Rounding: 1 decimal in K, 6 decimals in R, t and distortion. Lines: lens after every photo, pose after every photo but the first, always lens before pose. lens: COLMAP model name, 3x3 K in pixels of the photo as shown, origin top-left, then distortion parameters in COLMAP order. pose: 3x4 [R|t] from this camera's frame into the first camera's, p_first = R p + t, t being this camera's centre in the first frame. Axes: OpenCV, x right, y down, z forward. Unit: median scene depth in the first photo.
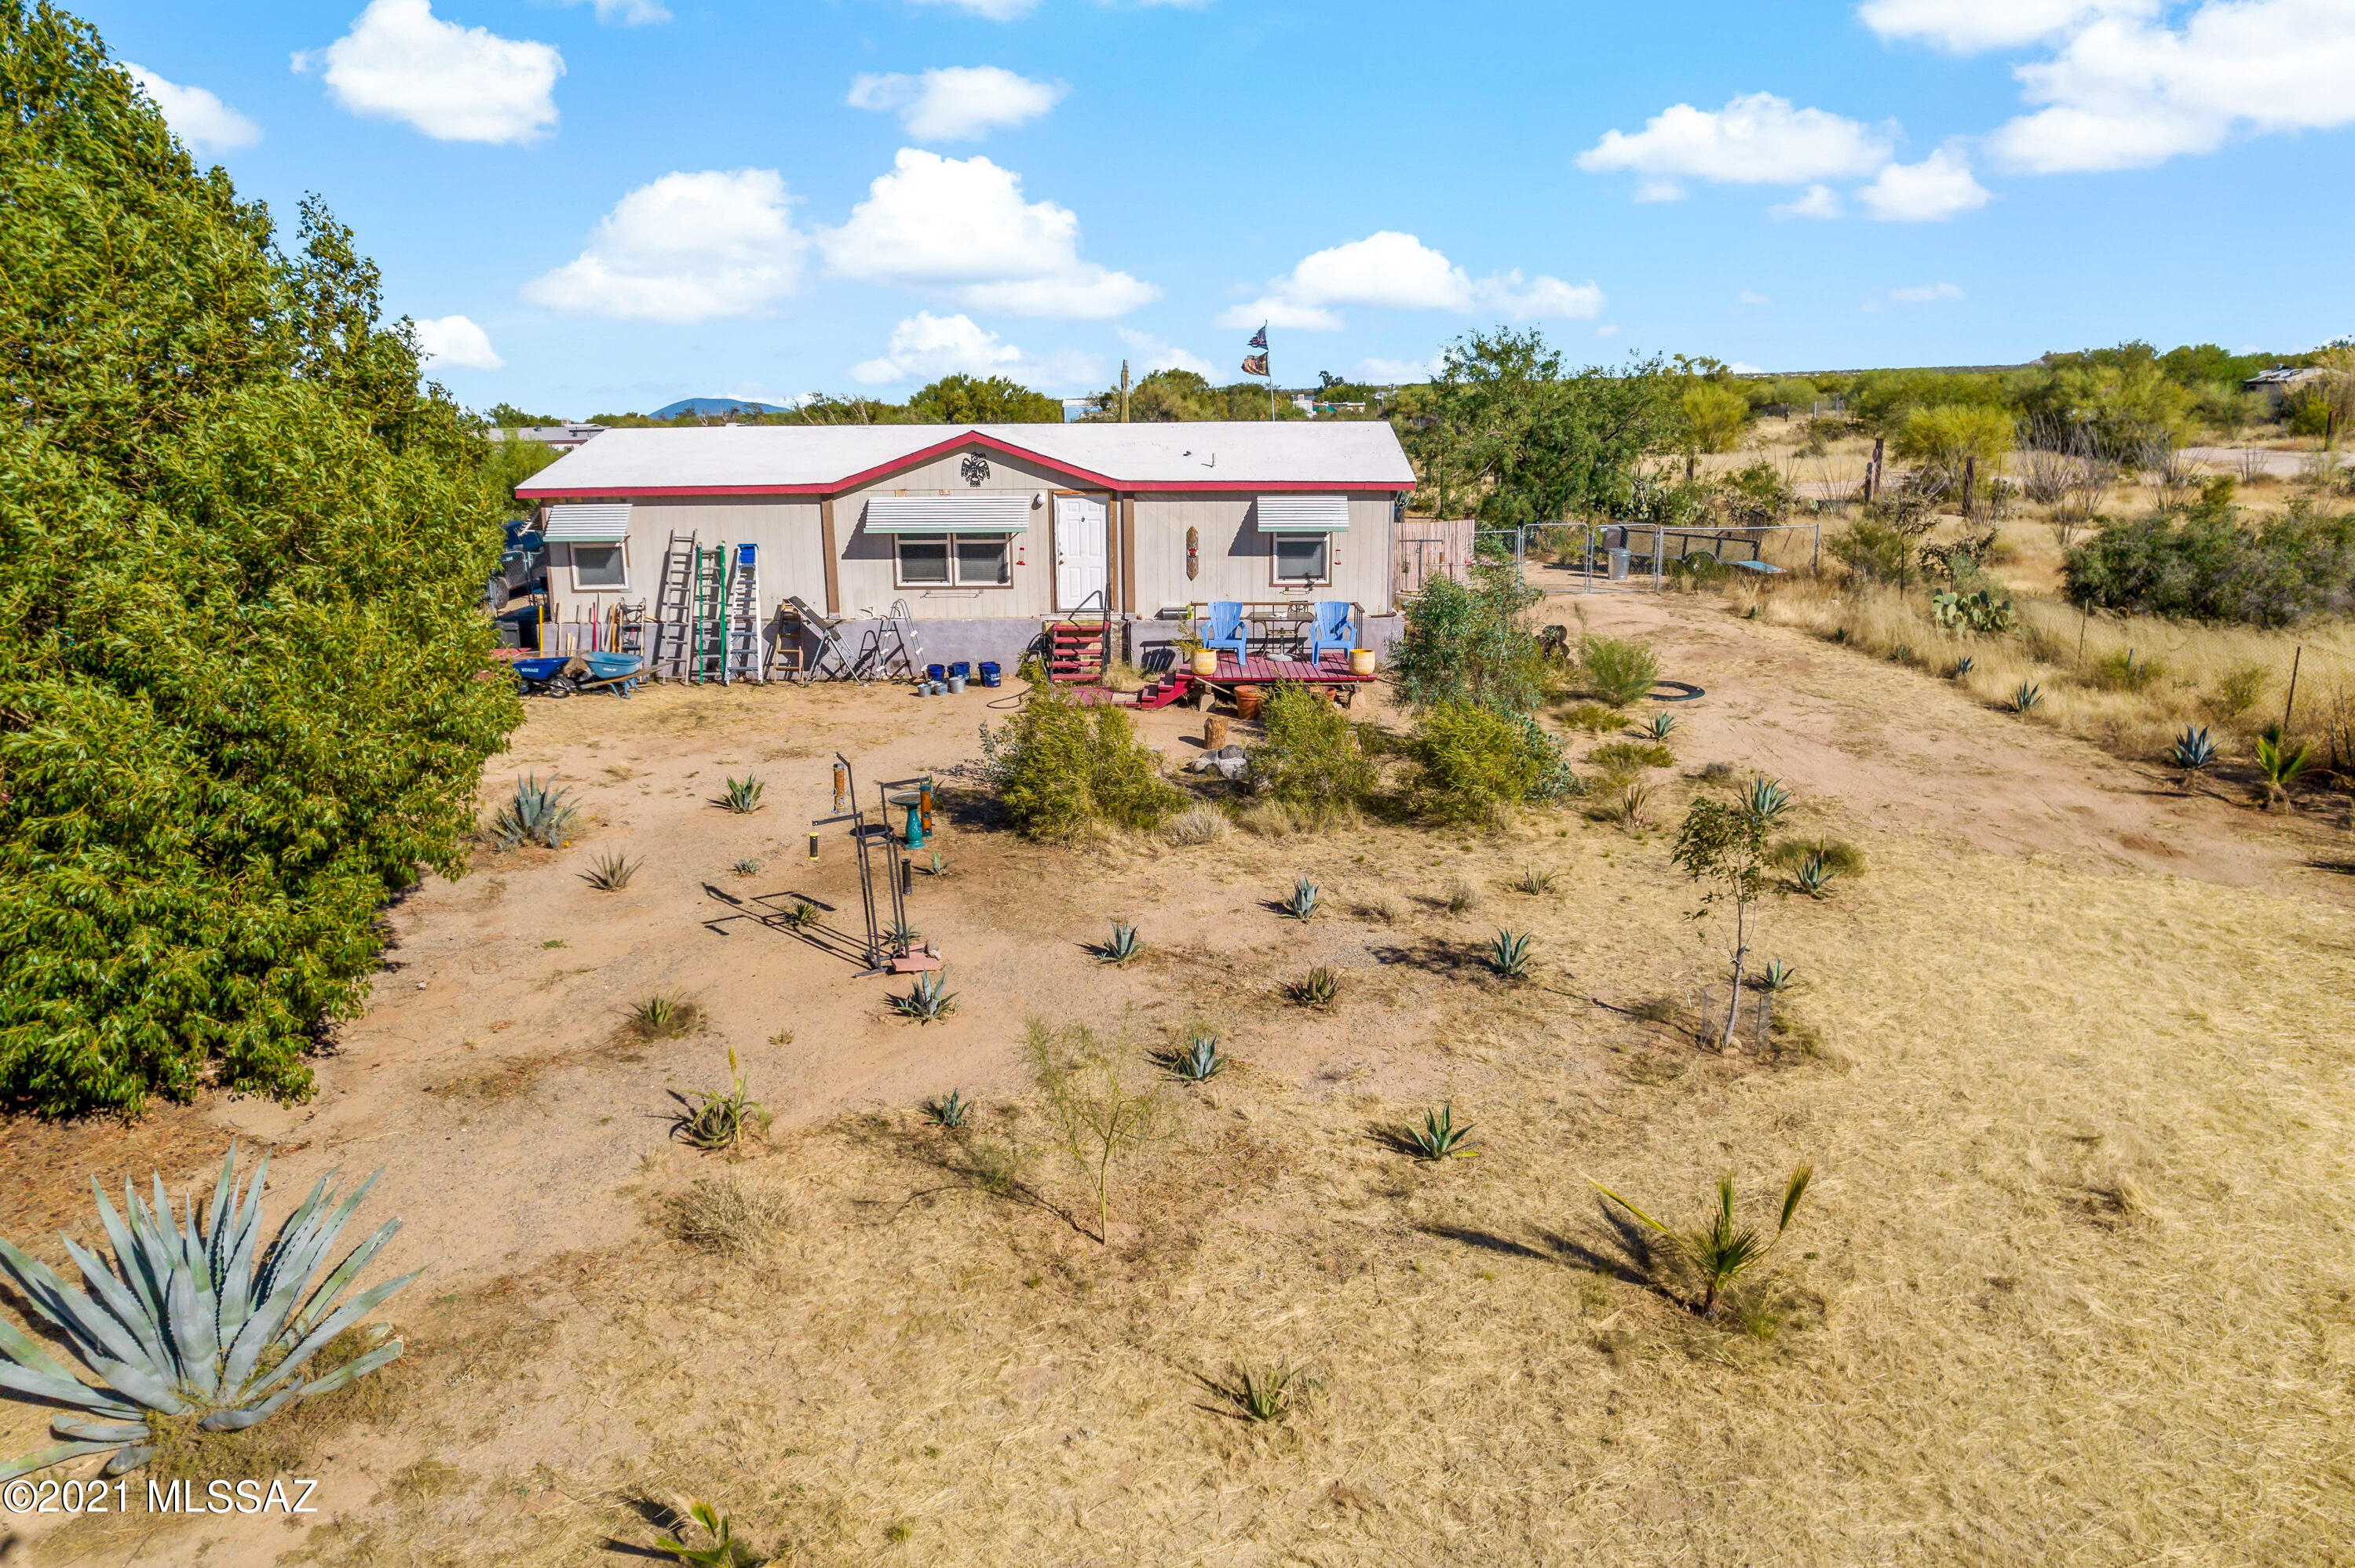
lens RADIAL K [[1515.0, 0, 1182.8], [0, 1515.0, 788.3], [0, 0, 1]] dist [-0.047909, 0.035048]
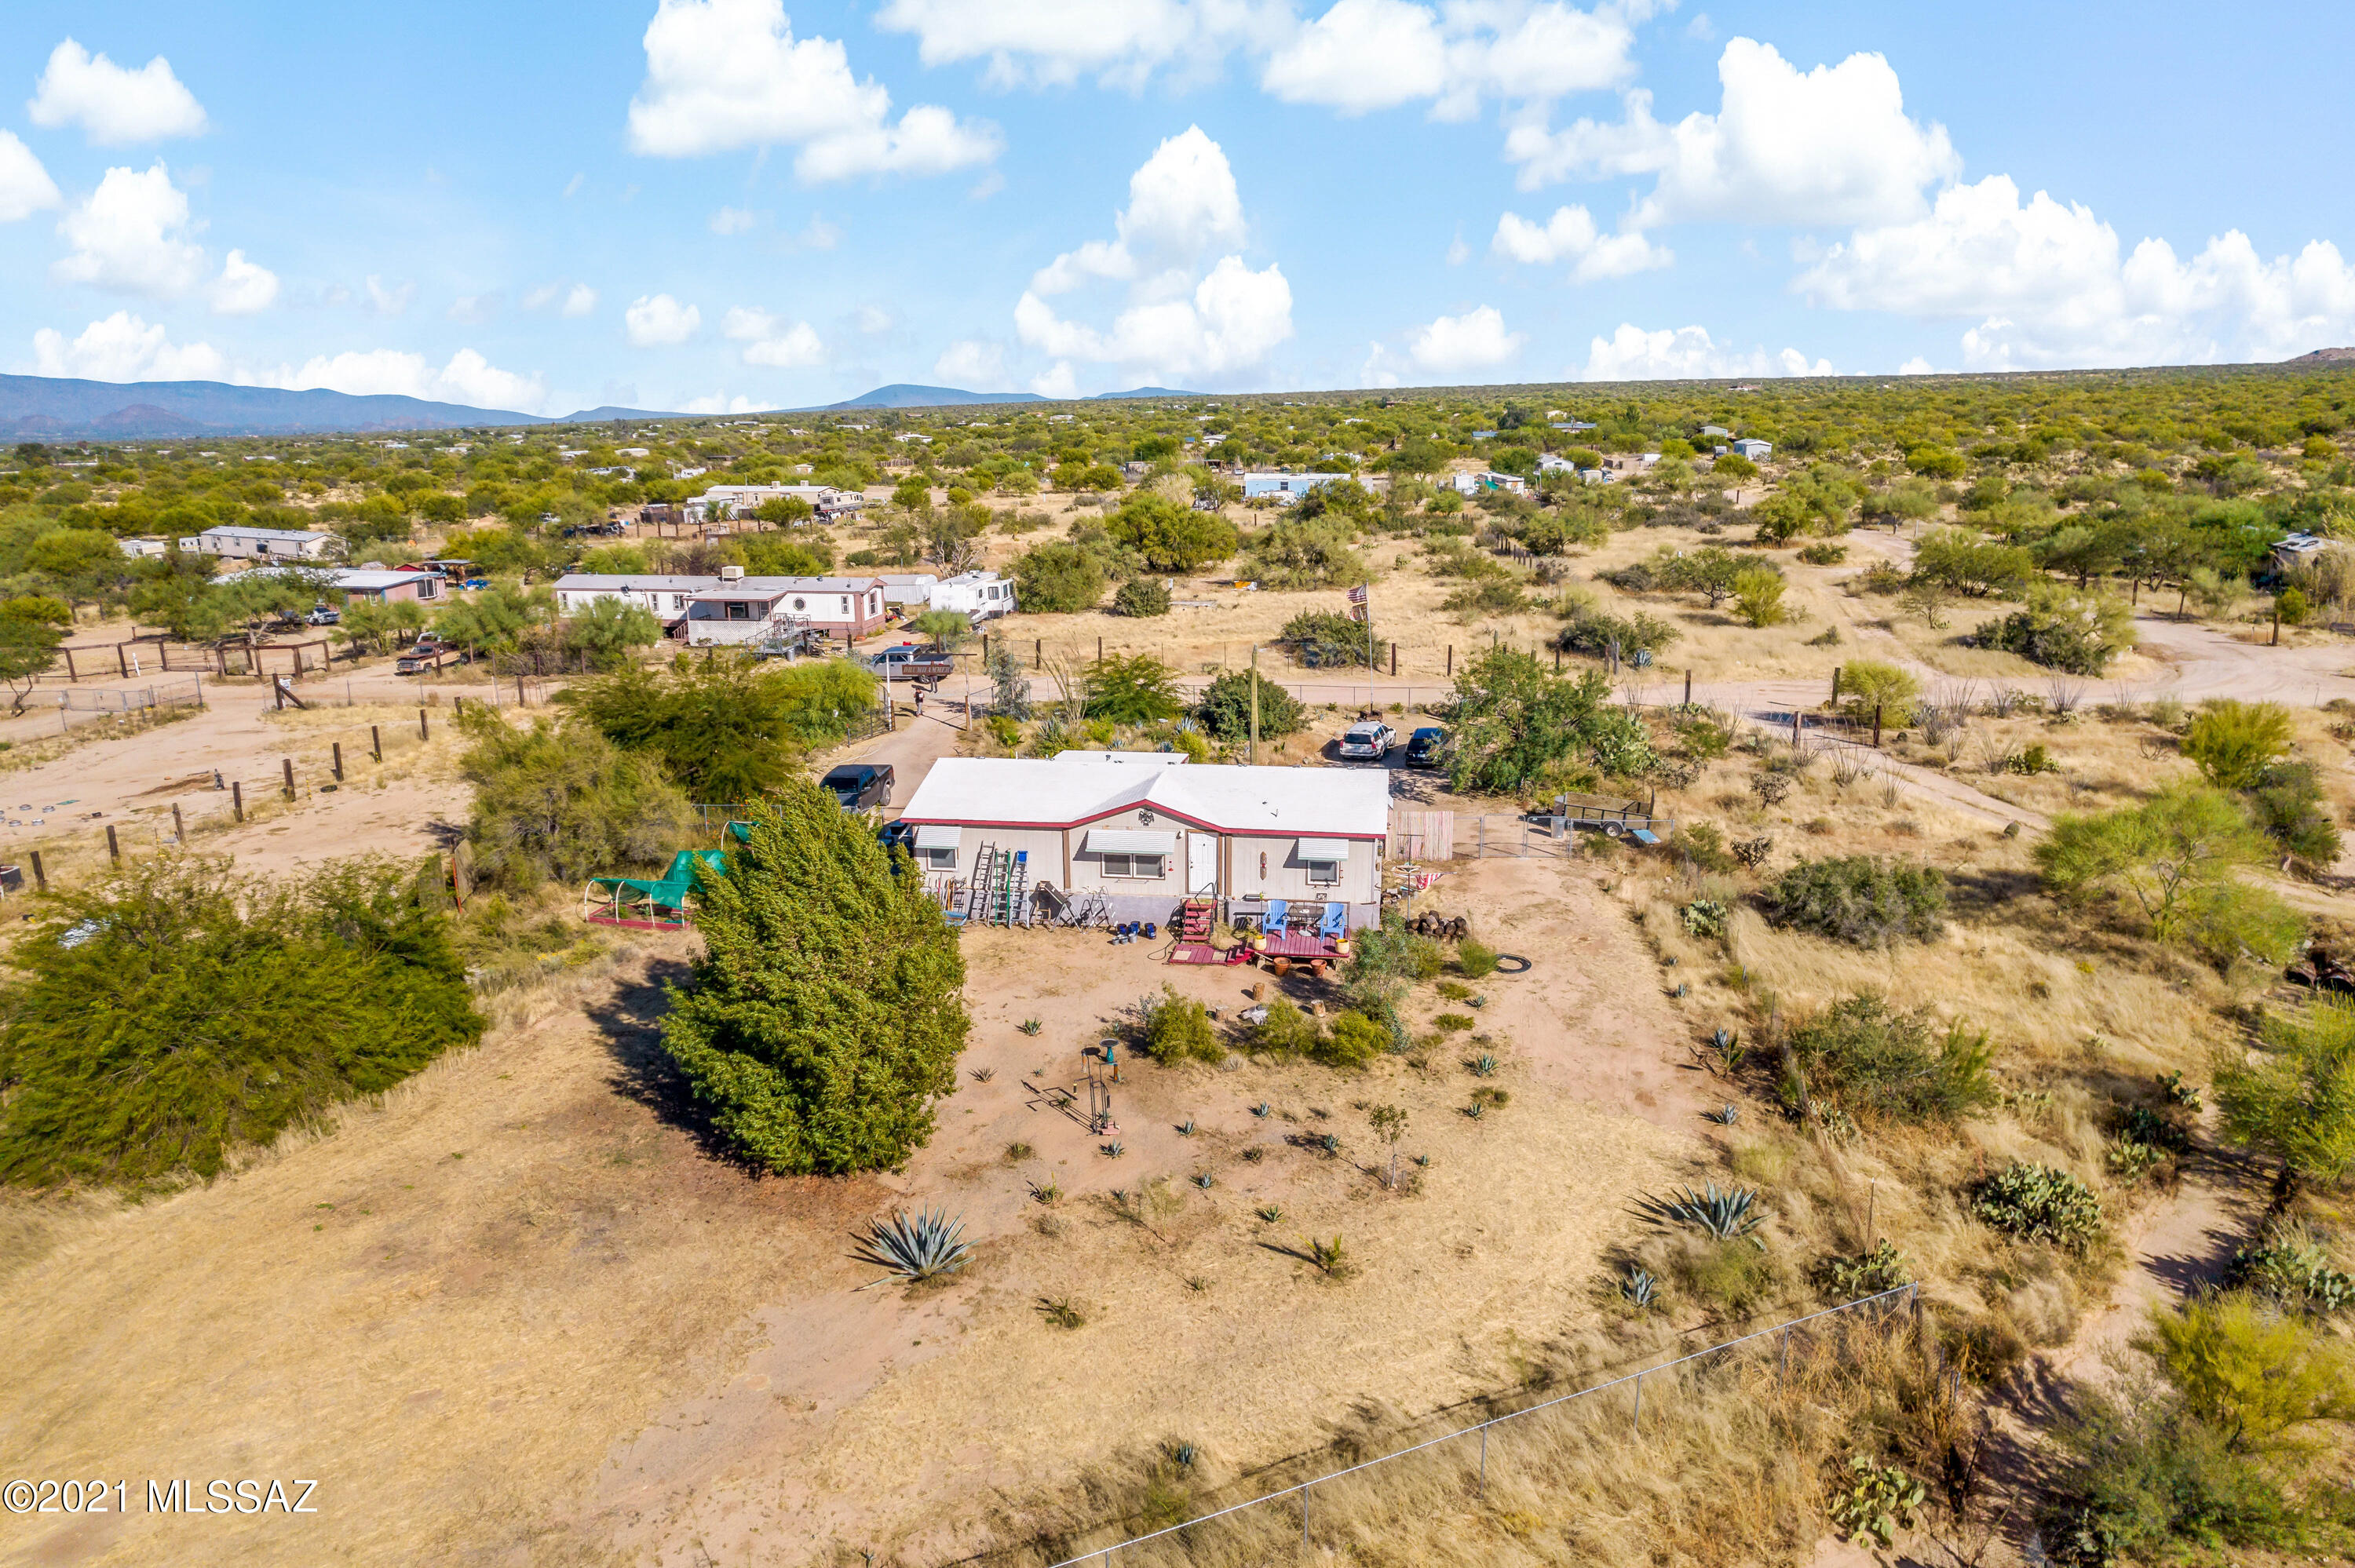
lens RADIAL K [[1555.6, 0, 1182.6], [0, 1555.6, 787.4], [0, 0, 1]] dist [-0.006779, -0.000521]
pose [[0.992054, 0.030995, -0.121932, 0.175078], [-0.030061, 0.999503, 0.009495, -0.343503], [0.122166, -0.005754, 0.992493, -1.121528]]
